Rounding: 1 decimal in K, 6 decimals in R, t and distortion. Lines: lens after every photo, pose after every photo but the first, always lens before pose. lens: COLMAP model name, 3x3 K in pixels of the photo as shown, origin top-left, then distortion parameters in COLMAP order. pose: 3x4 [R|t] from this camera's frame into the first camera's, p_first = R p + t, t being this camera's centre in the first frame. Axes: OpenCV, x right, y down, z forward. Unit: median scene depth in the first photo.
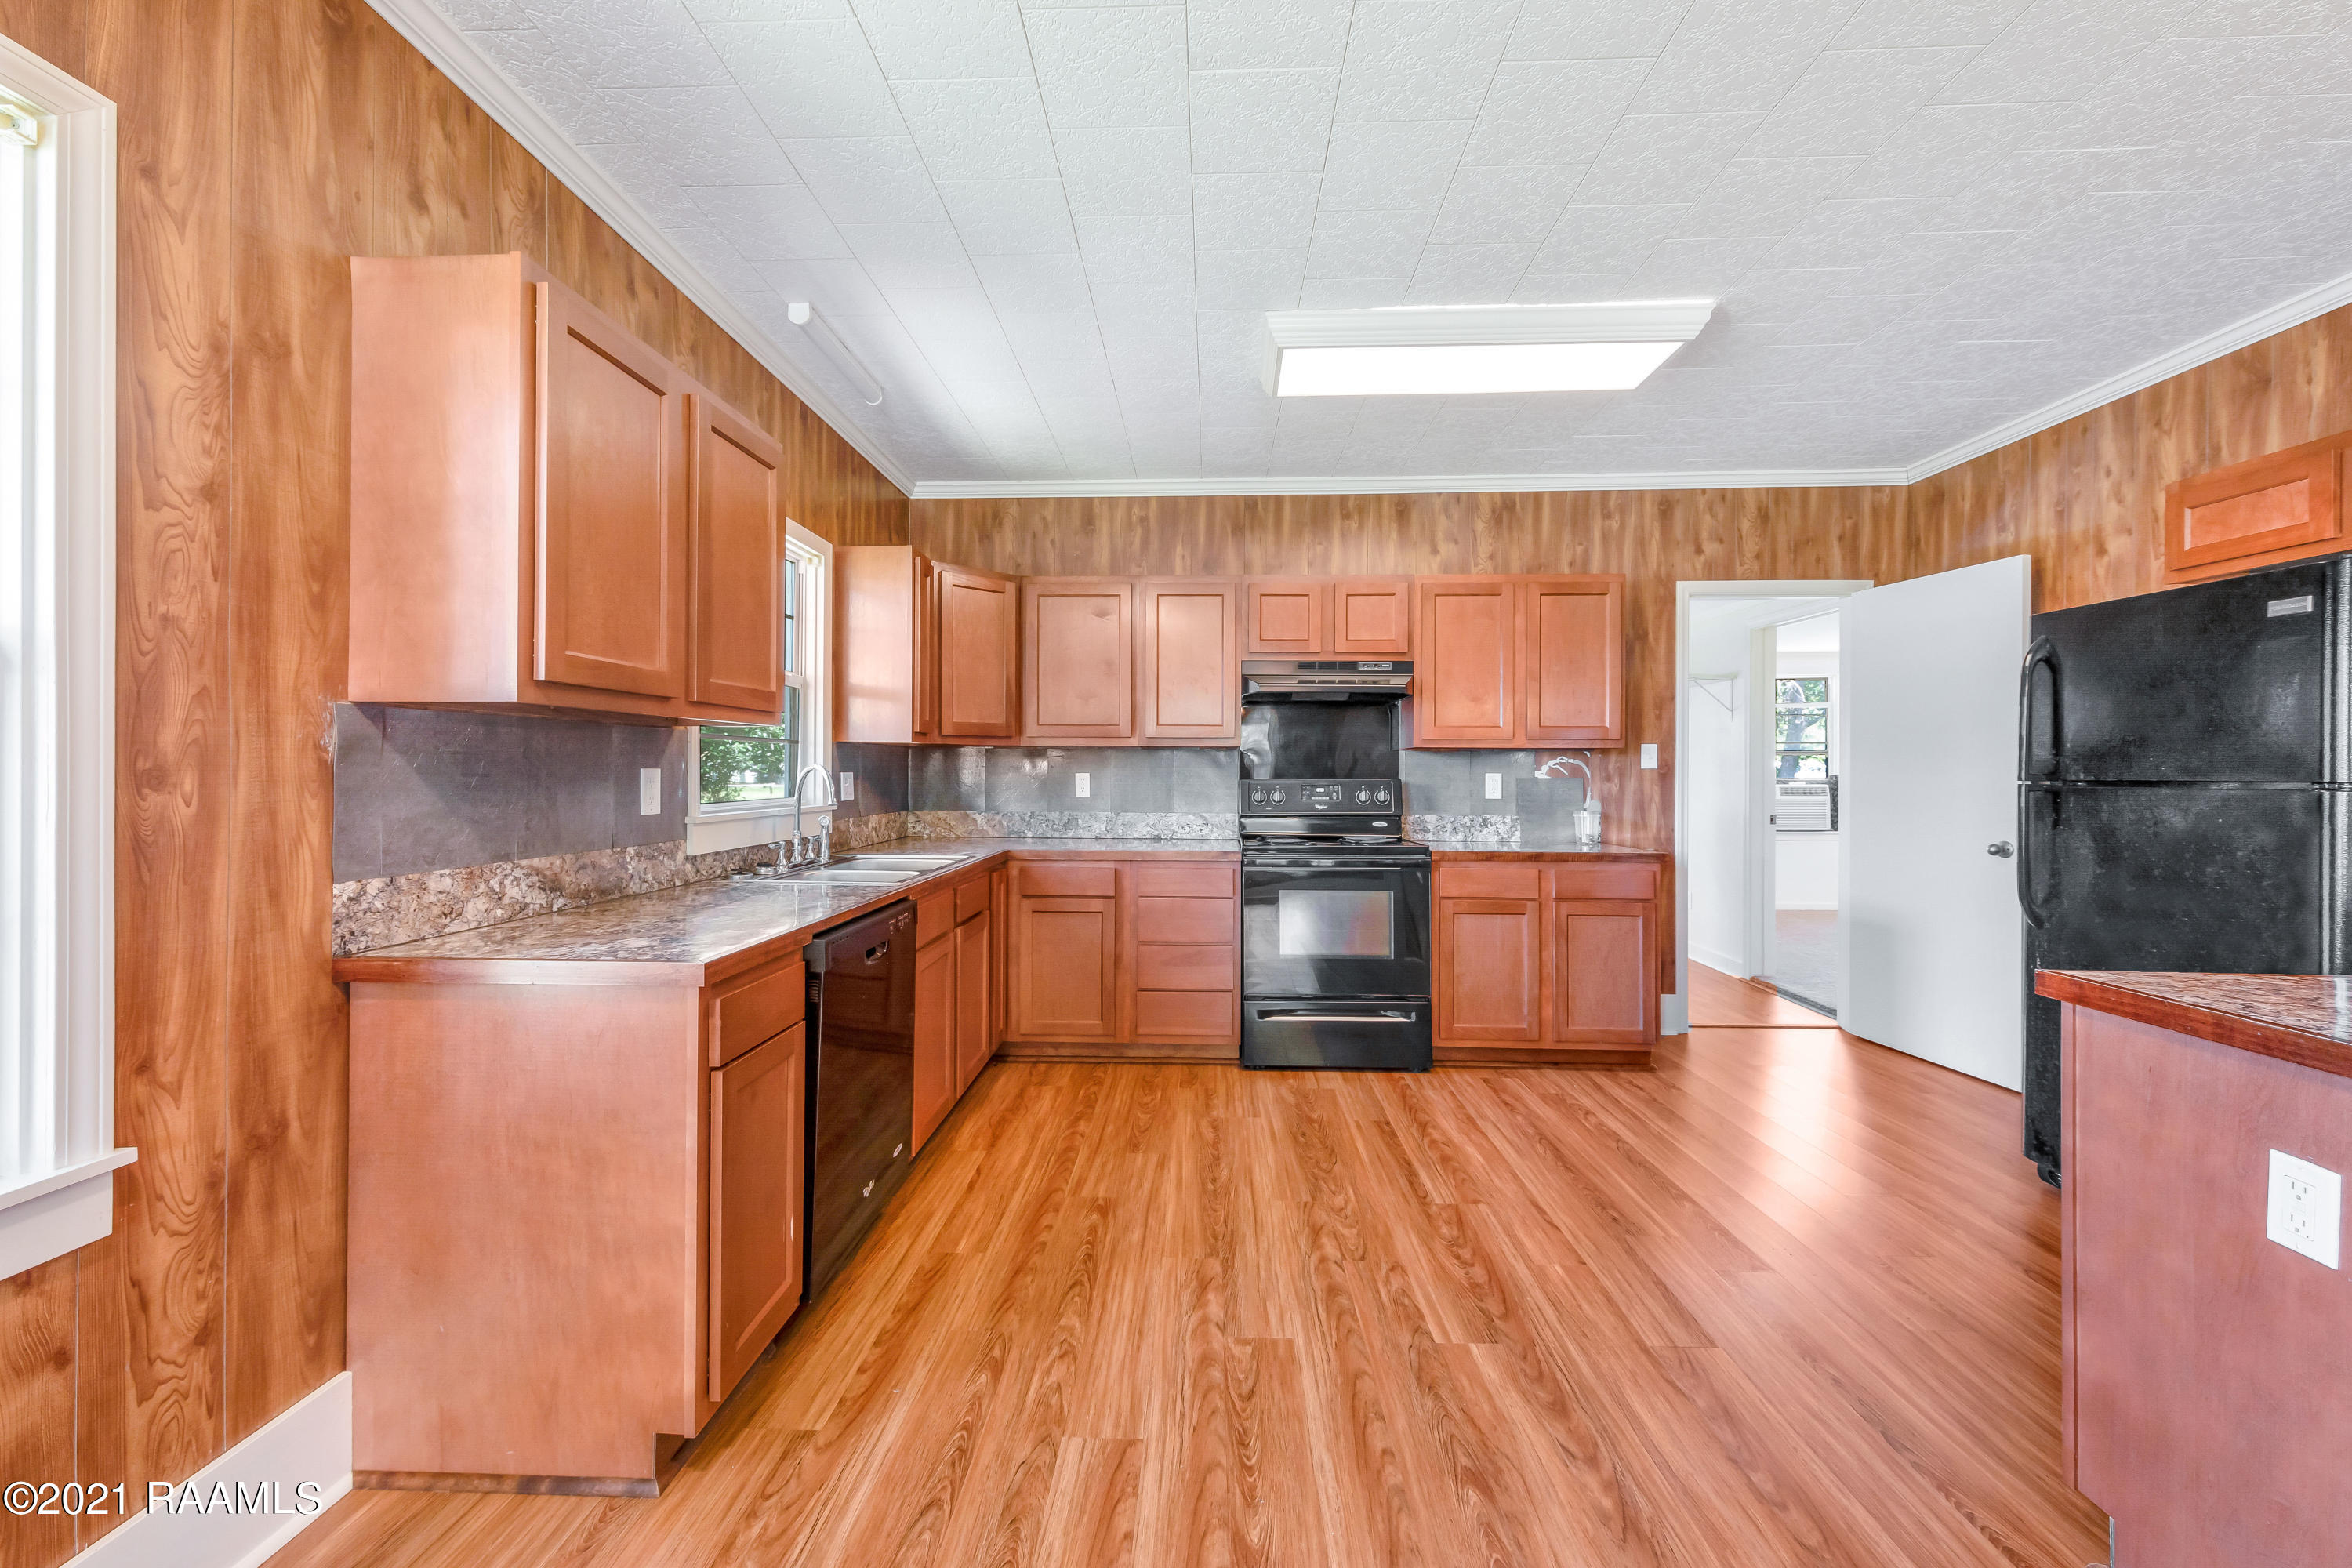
lens RADIAL K [[894.9, 0, 1174.2], [0, 894.9, 770.3], [0, 0, 1]] dist [0.002610, 0.000026]
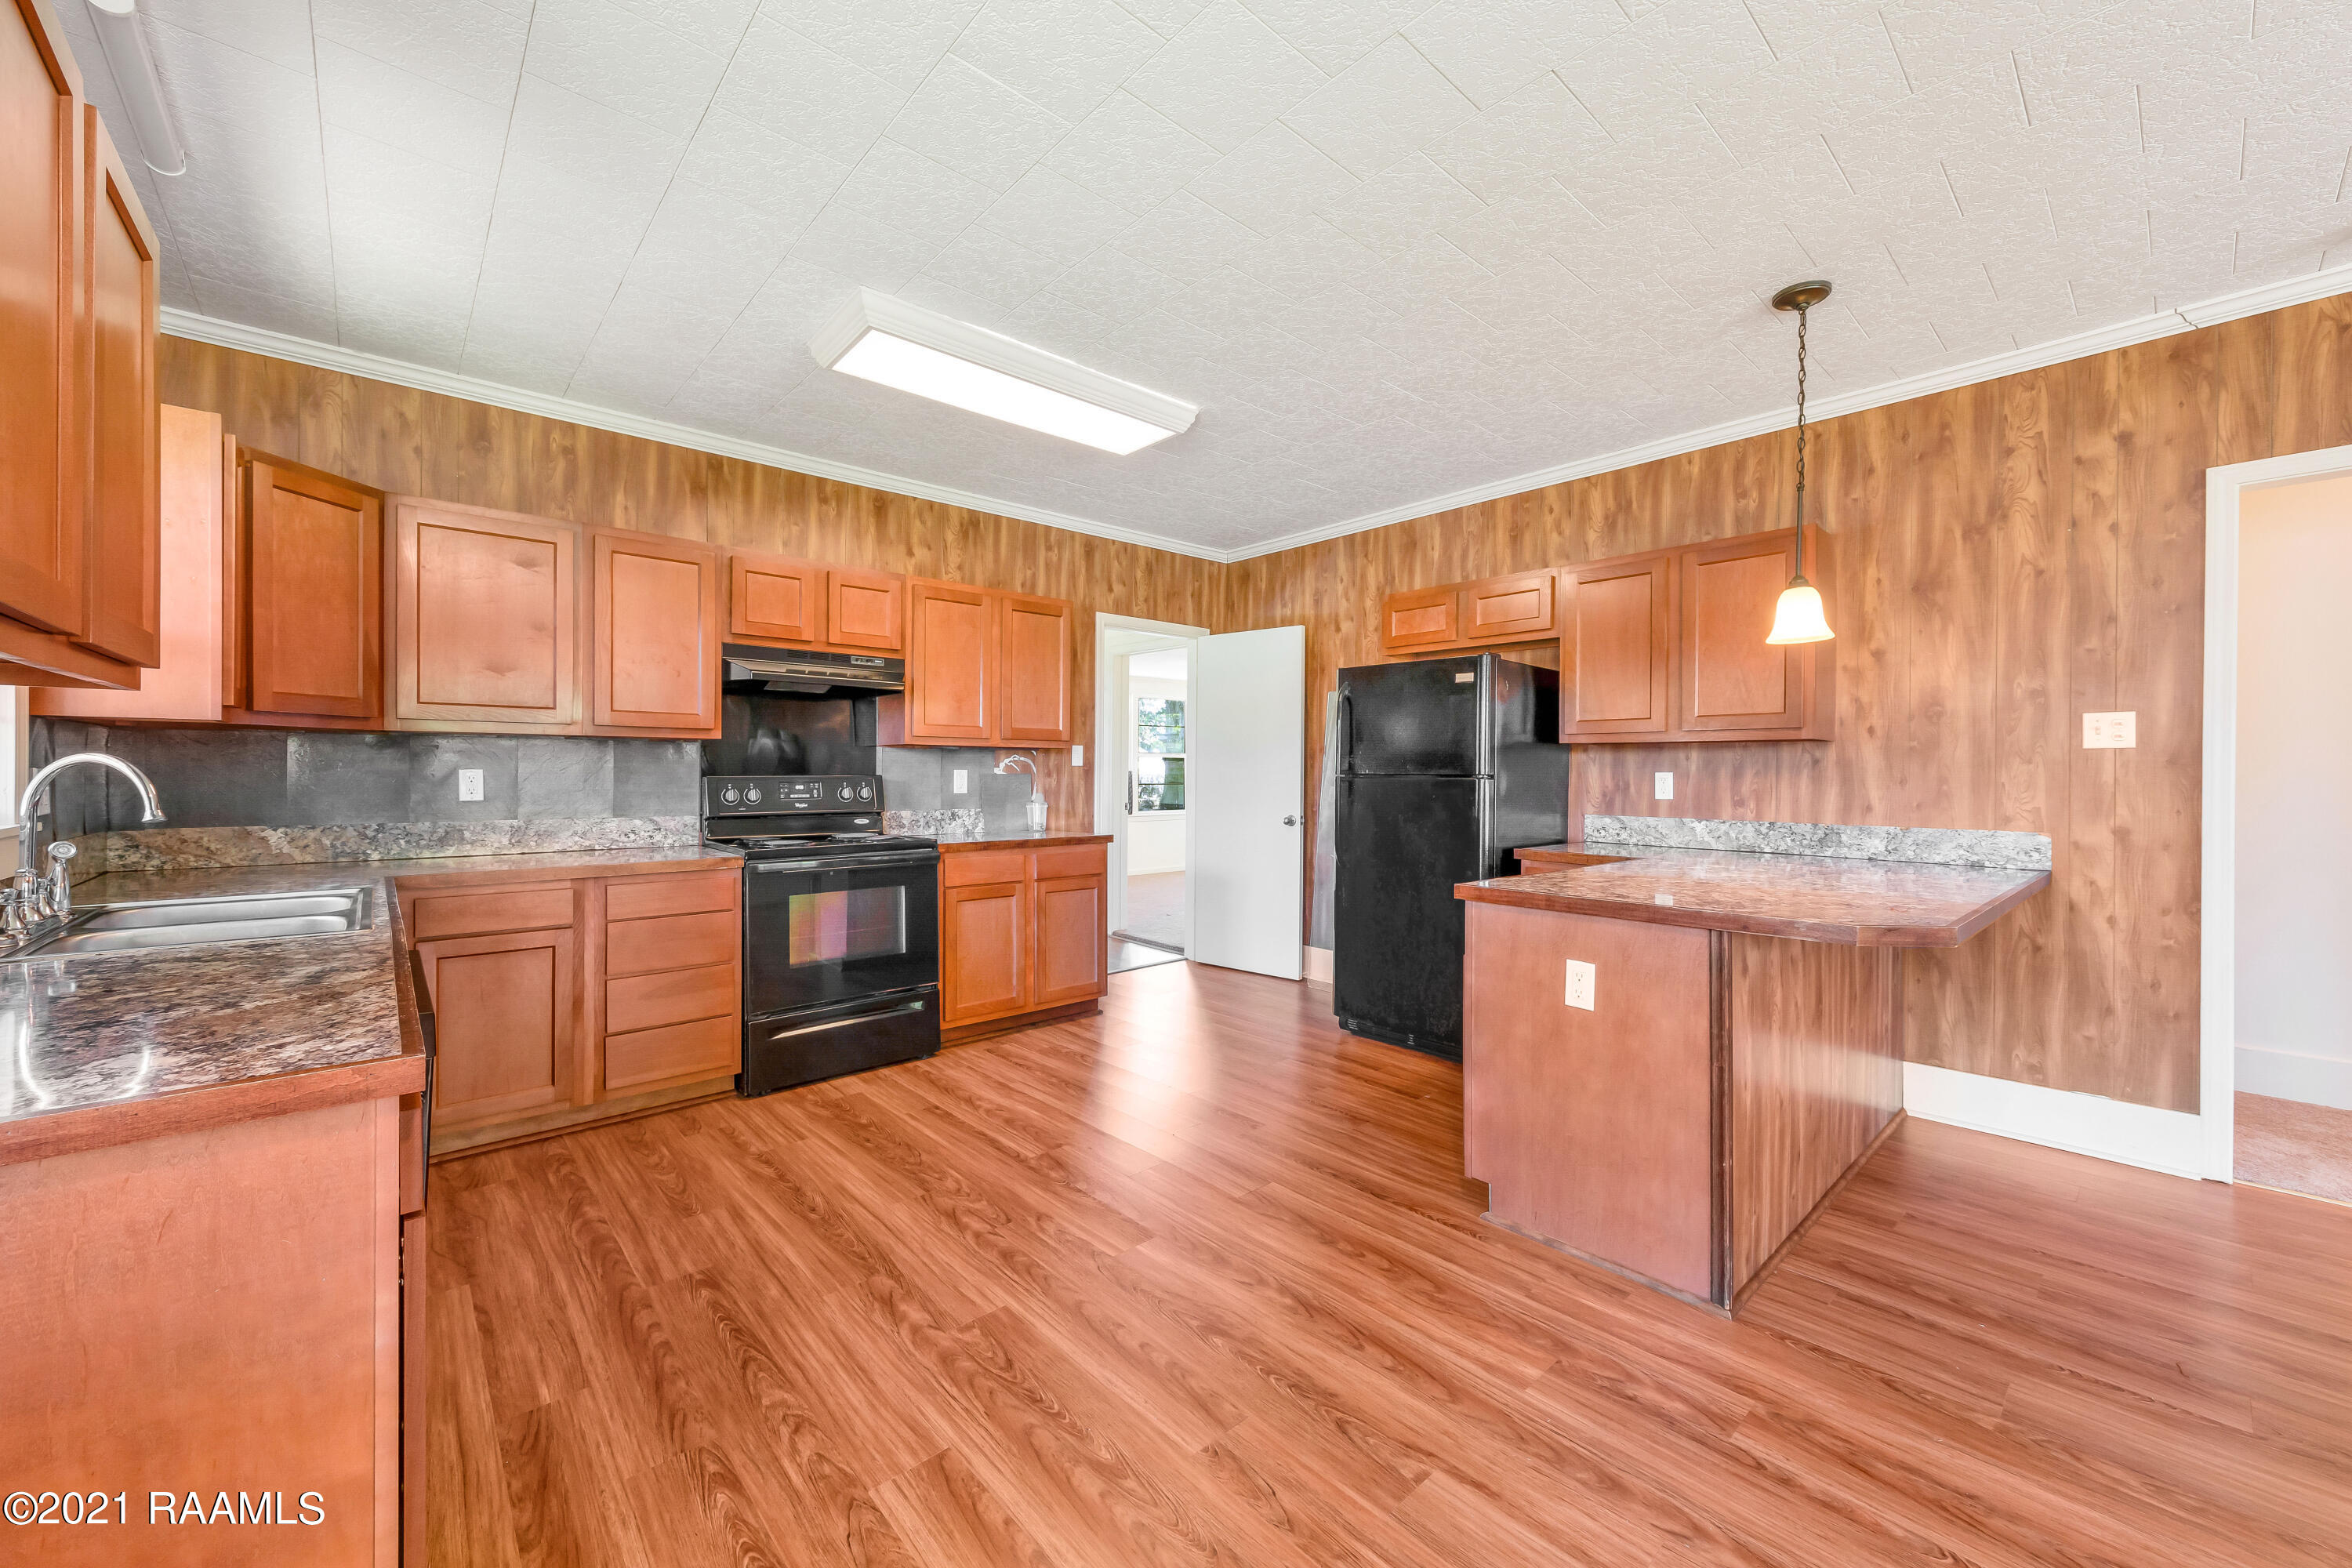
lens RADIAL K [[893.5, 0, 1178.7], [0, 893.5, 776.6], [0, 0, 1]] dist [0.001619, -0.000060]
pose [[0.718453, -0.005046, 0.695558, -0.236411], [-0.002536, 0.999948, 0.009875, 0.000449], [-0.695571, -0.008859, 0.718403, 0.056594]]
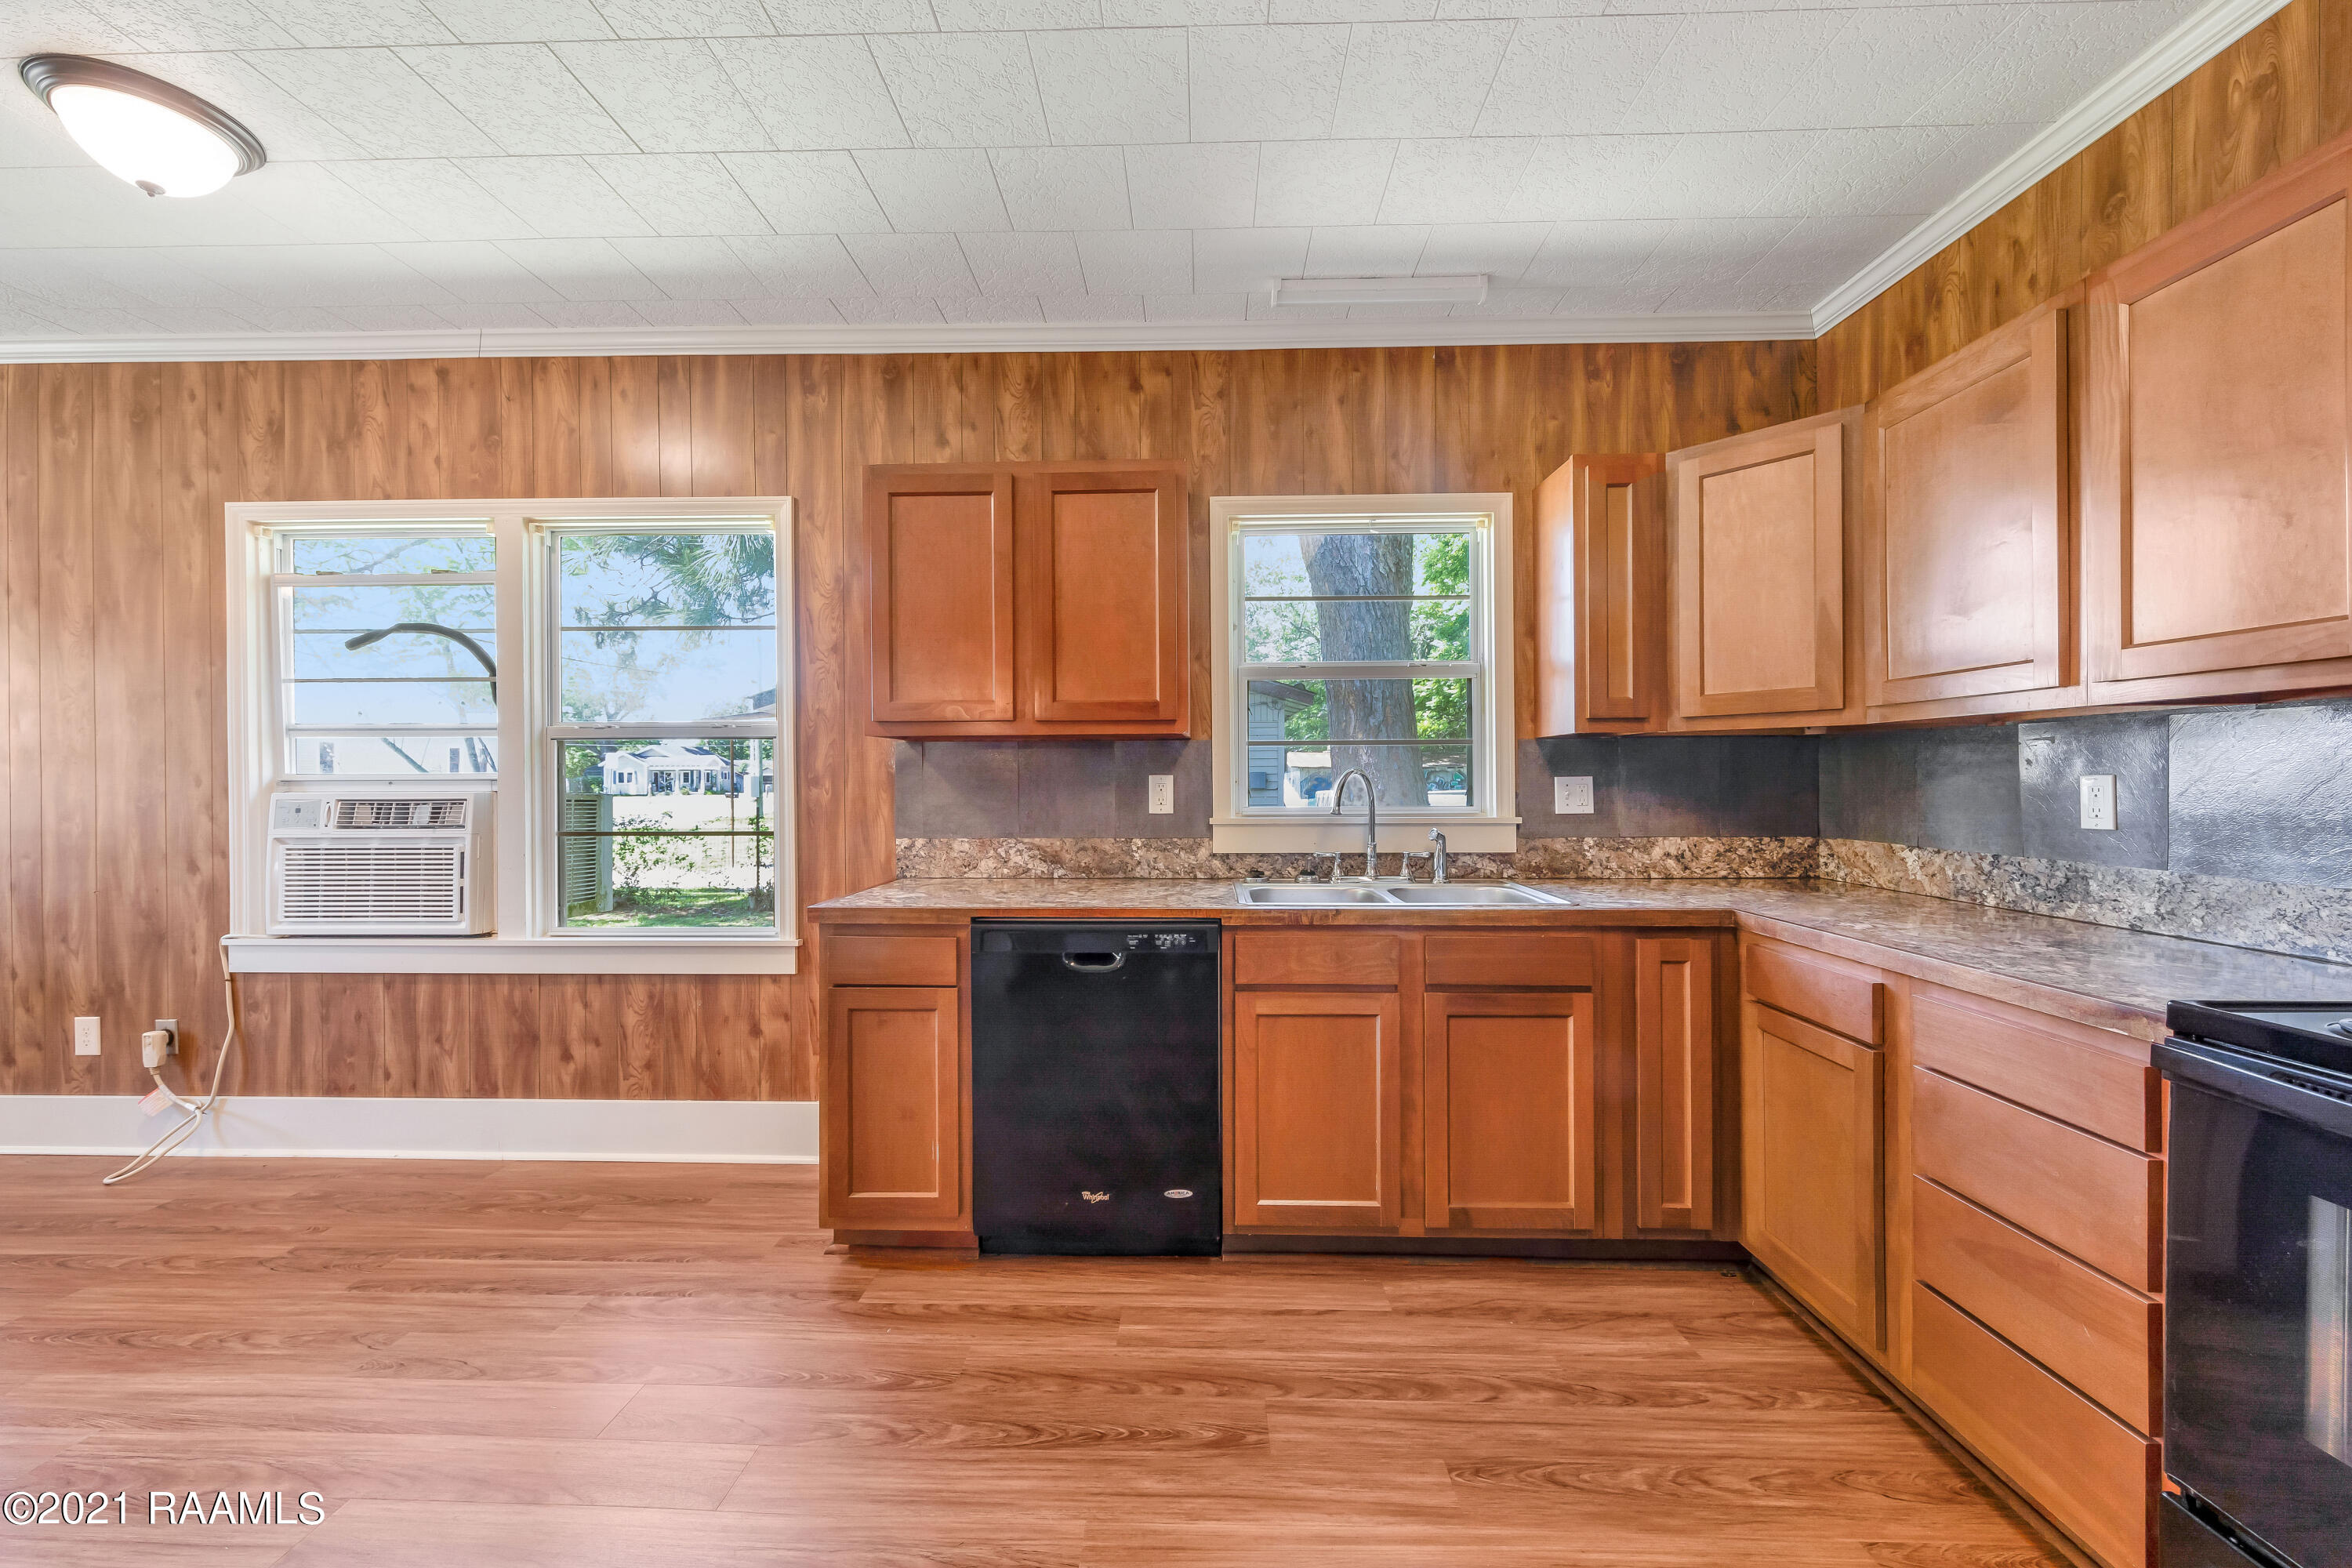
lens RADIAL K [[895.1, 0, 1176.9], [0, 895.1, 782.3], [0, 0, 1]] dist [0.001593, 0.000386]
pose [[0.013384, 0.000935, -0.999910, 0.391820], [0.005598, 0.999984, 0.001010, 0.004473], [0.999895, -0.005611, 0.013378, 0.649957]]
